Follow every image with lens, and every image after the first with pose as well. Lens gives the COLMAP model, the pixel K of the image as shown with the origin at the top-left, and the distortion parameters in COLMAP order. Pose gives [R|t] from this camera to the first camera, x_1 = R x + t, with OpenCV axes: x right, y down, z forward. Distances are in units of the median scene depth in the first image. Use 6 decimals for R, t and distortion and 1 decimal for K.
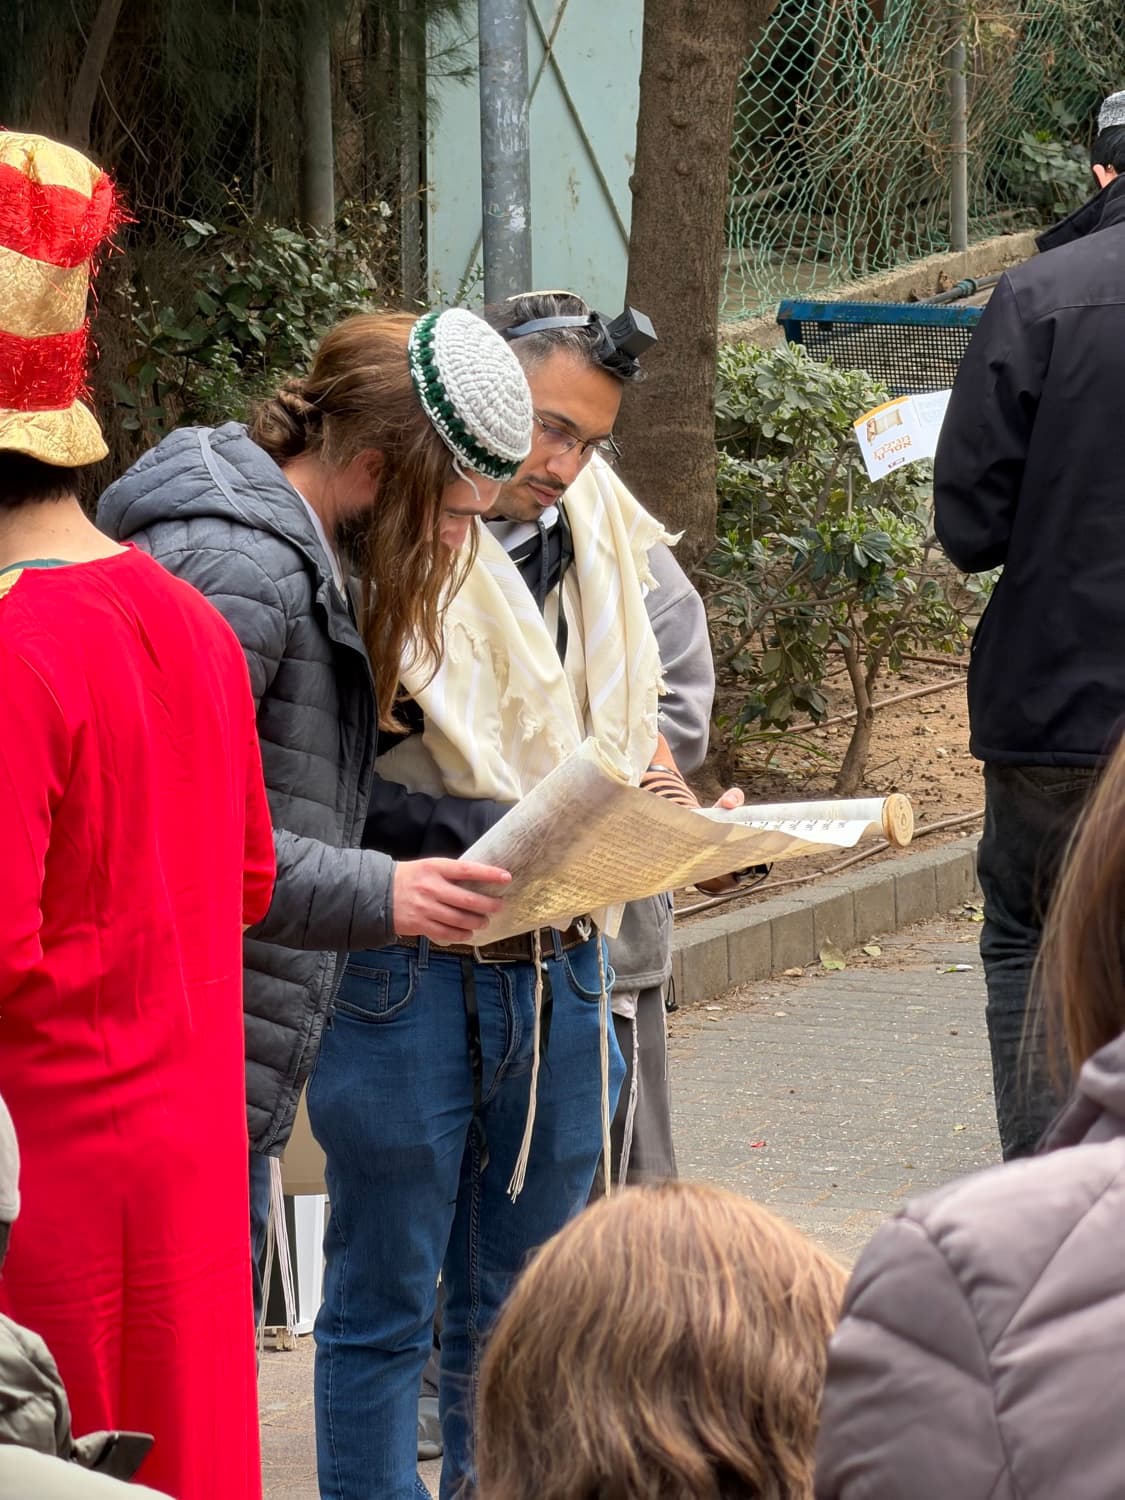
lens RADIAL K [[1108.1, 0, 591.6], [0, 1108.1, 746.8], [0, 0, 1]] dist [0.008282, -0.005461]
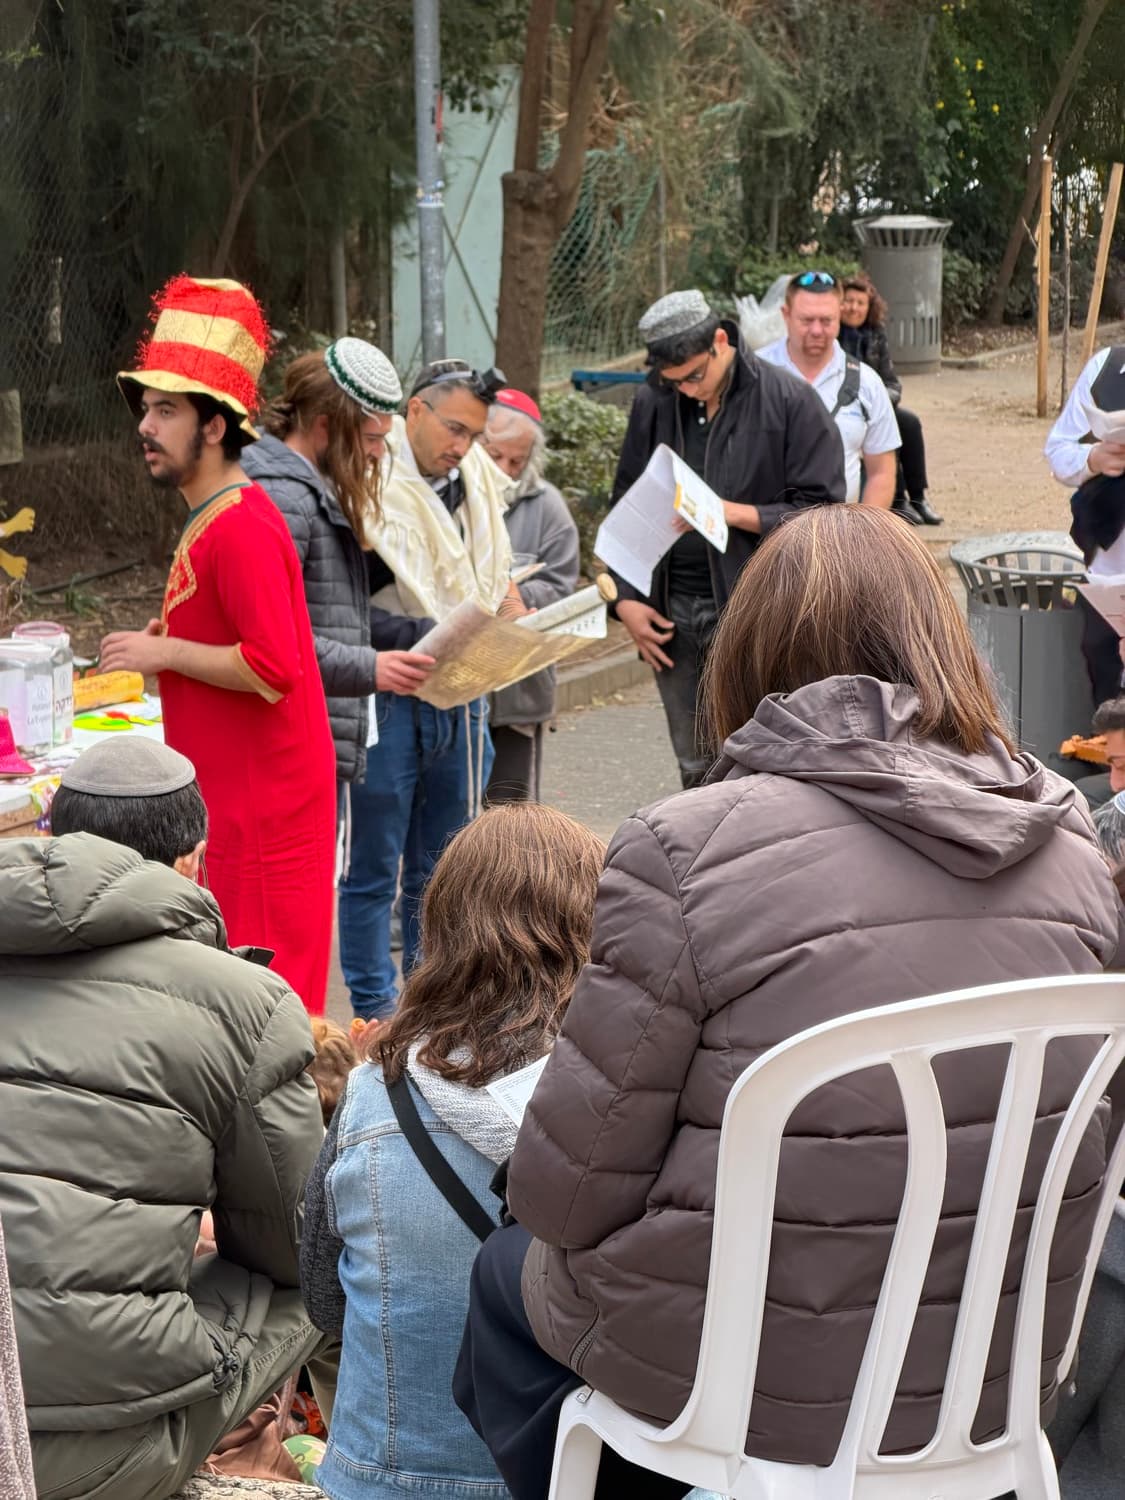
lens RADIAL K [[4442.2, 0, 562.5], [0, 4442.2, 750.0], [0, 0, 1]] dist [0.460752, -0.632466]
pose [[0.991202, -0.032359, 0.128343, -0.886554], [0.002724, 0.974437, 0.224645, -1.520228], [-0.132331, -0.222319, 0.965952, -6.810533]]
